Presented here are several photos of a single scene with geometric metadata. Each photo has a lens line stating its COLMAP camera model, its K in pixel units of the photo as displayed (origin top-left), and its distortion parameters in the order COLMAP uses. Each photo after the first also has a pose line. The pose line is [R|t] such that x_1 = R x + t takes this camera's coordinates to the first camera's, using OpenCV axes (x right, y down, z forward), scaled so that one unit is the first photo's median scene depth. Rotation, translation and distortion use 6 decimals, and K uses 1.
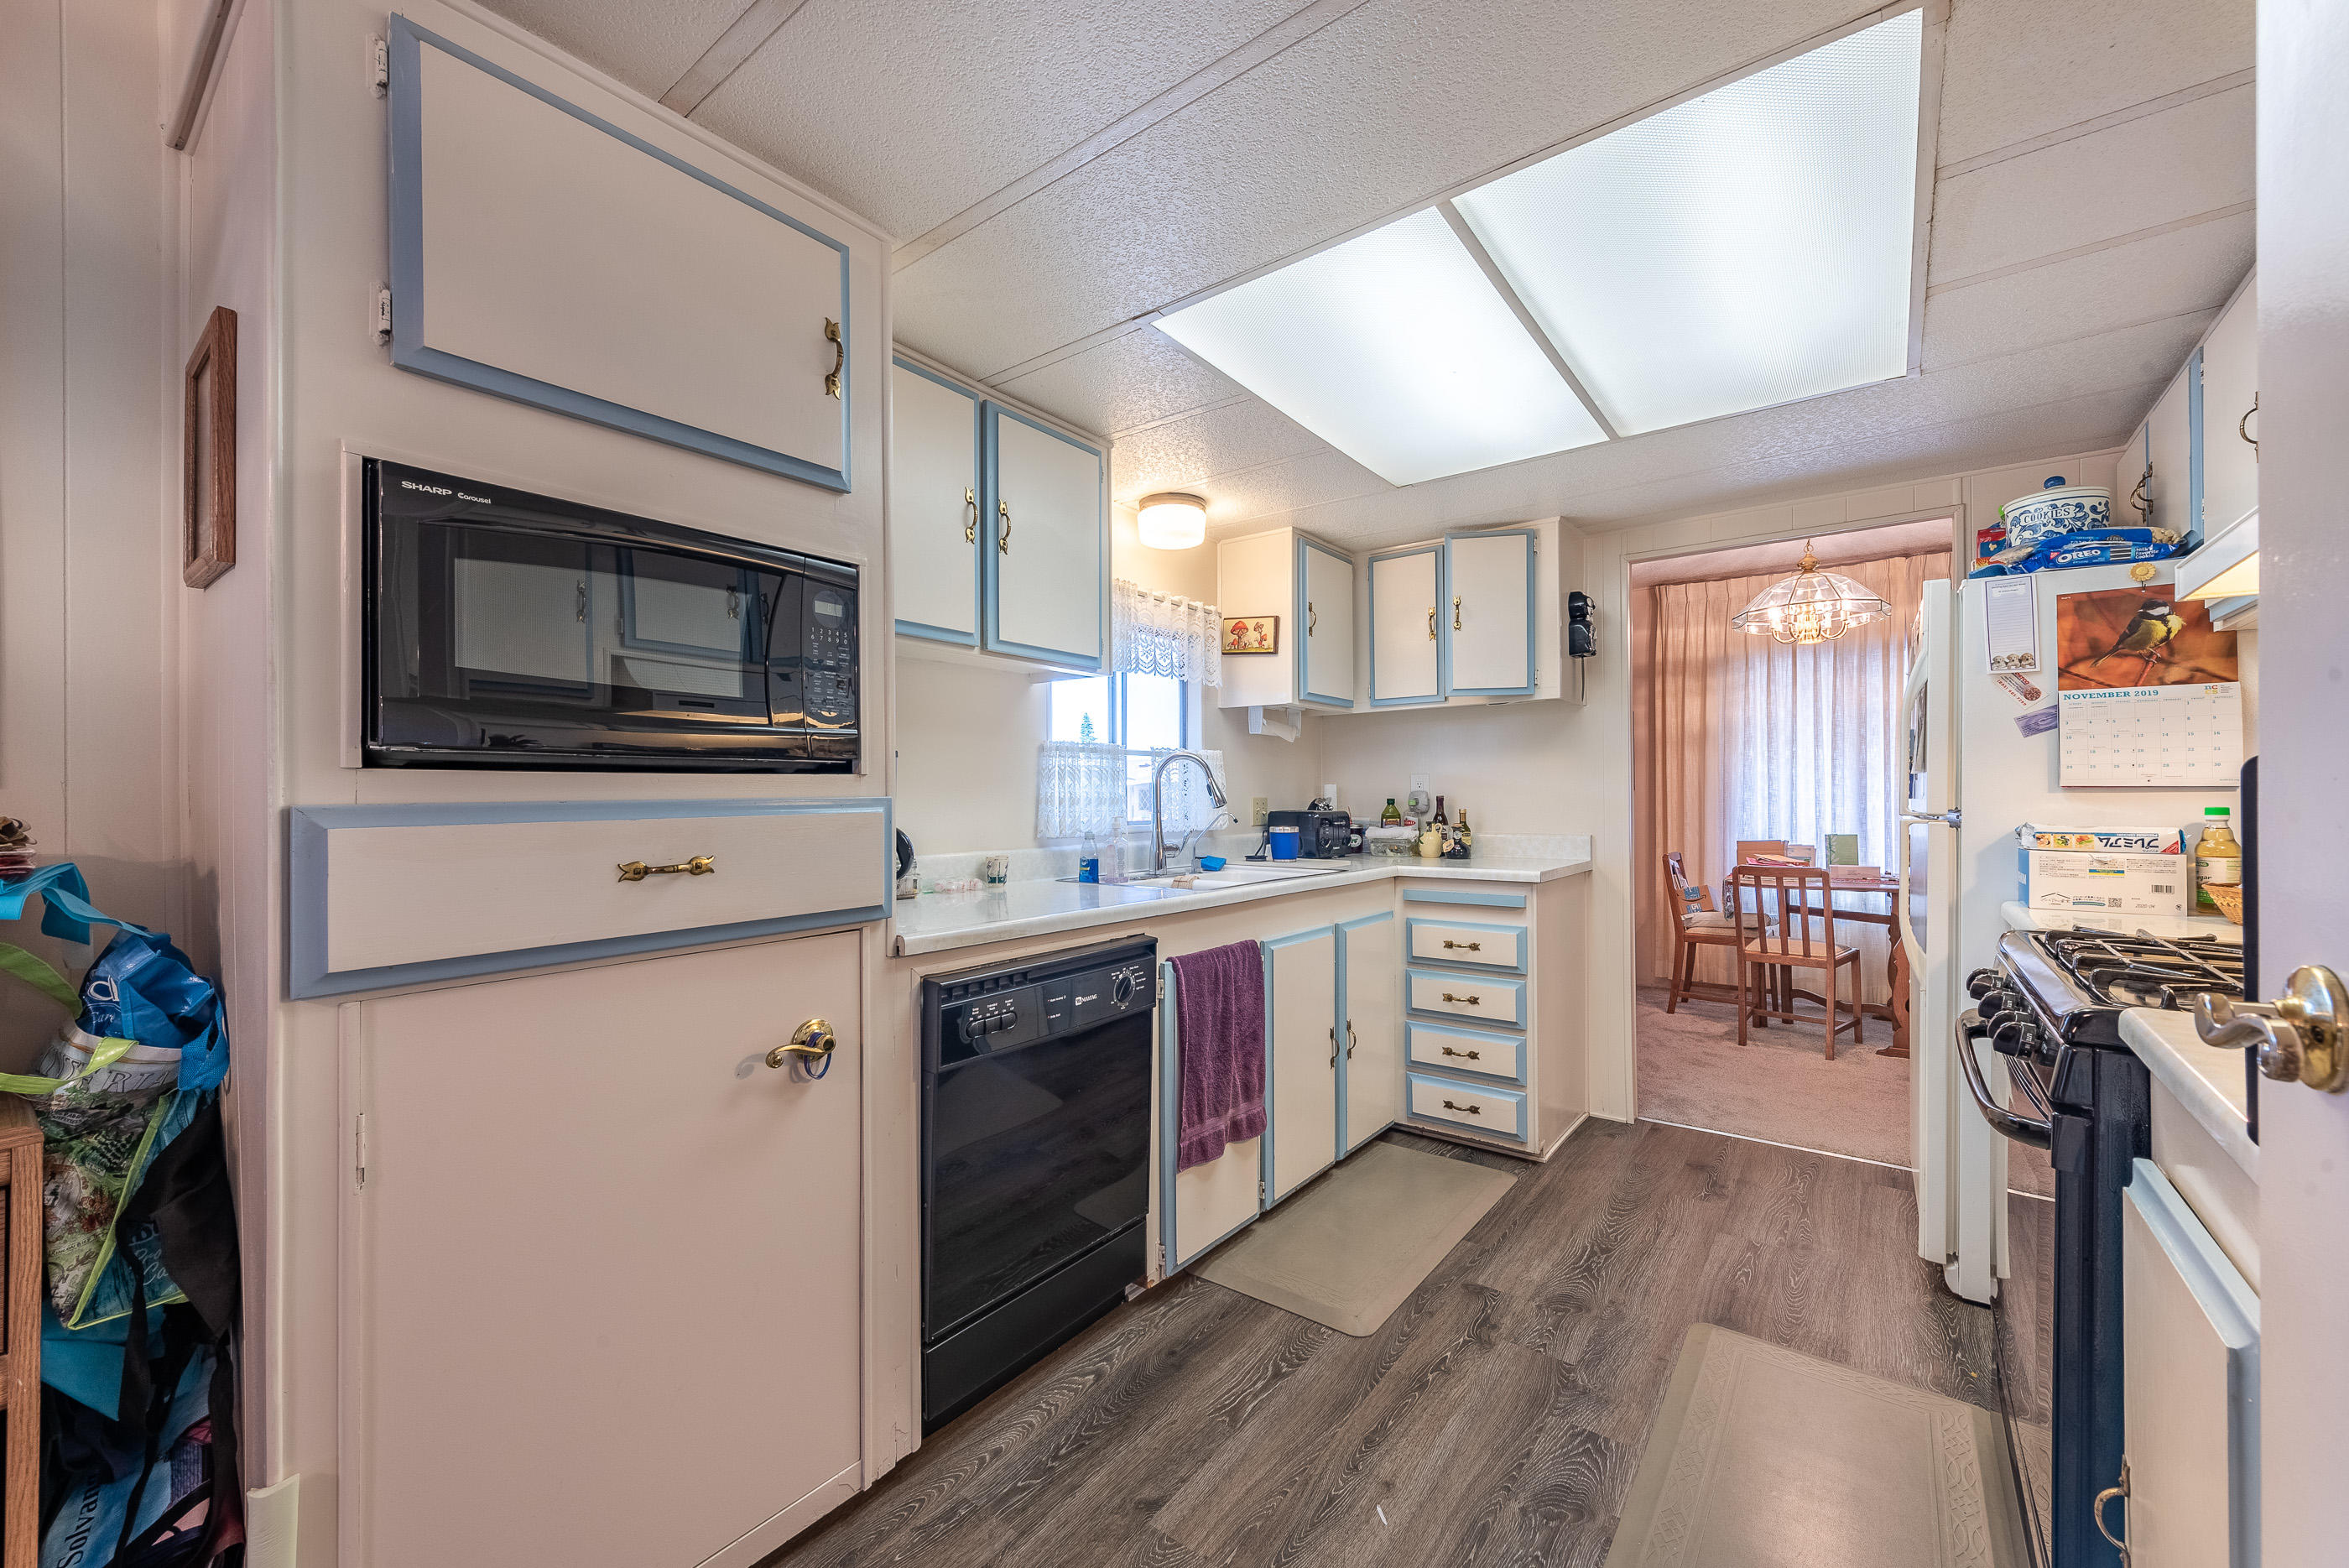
lens RADIAL K [[922.0, 0, 1180.4], [0, 922.0, 784.7], [0, 0, 1]] dist [0.006207, -0.000337]
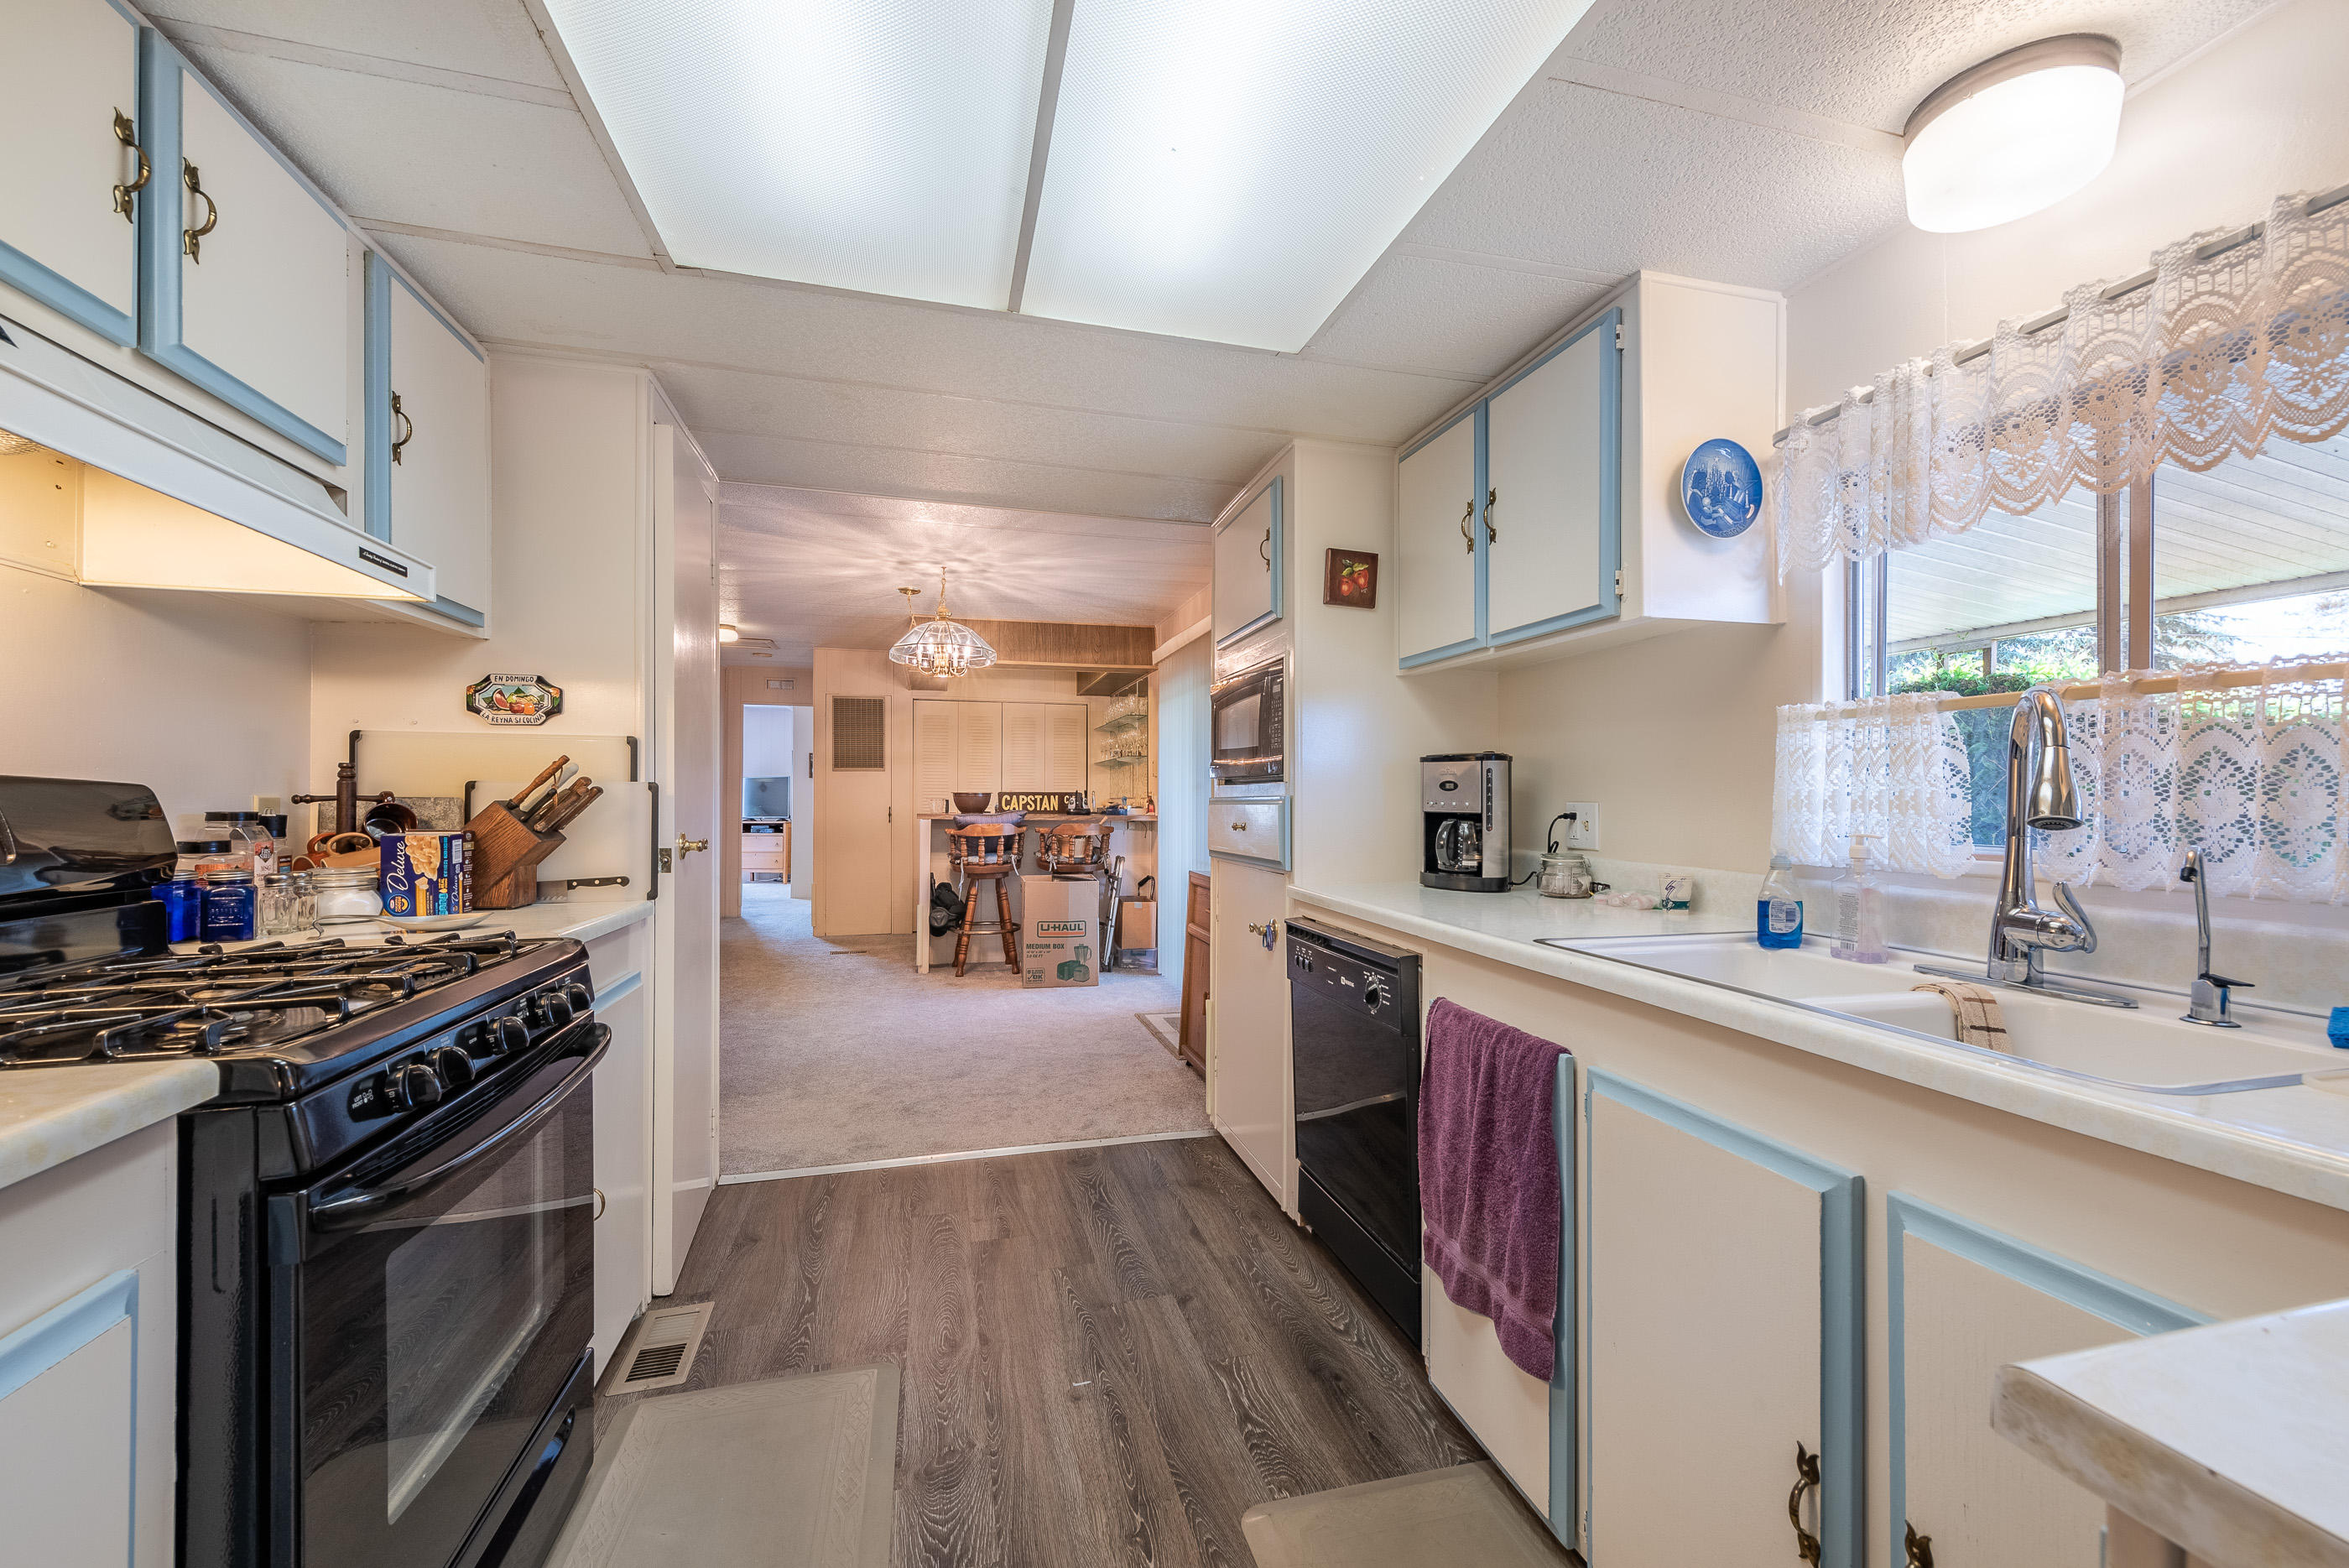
lens RADIAL K [[922.0, 0, 1180.4], [0, 922.0, 784.7], [0, 0, 1]] dist [0.006207, -0.000337]
pose [[-0.615167, -0.008228, -0.788354, 0.560149], [0.010418, 0.999773, -0.018565, 0.010865], [0.788328, -0.019634, -0.614941, 0.968683]]
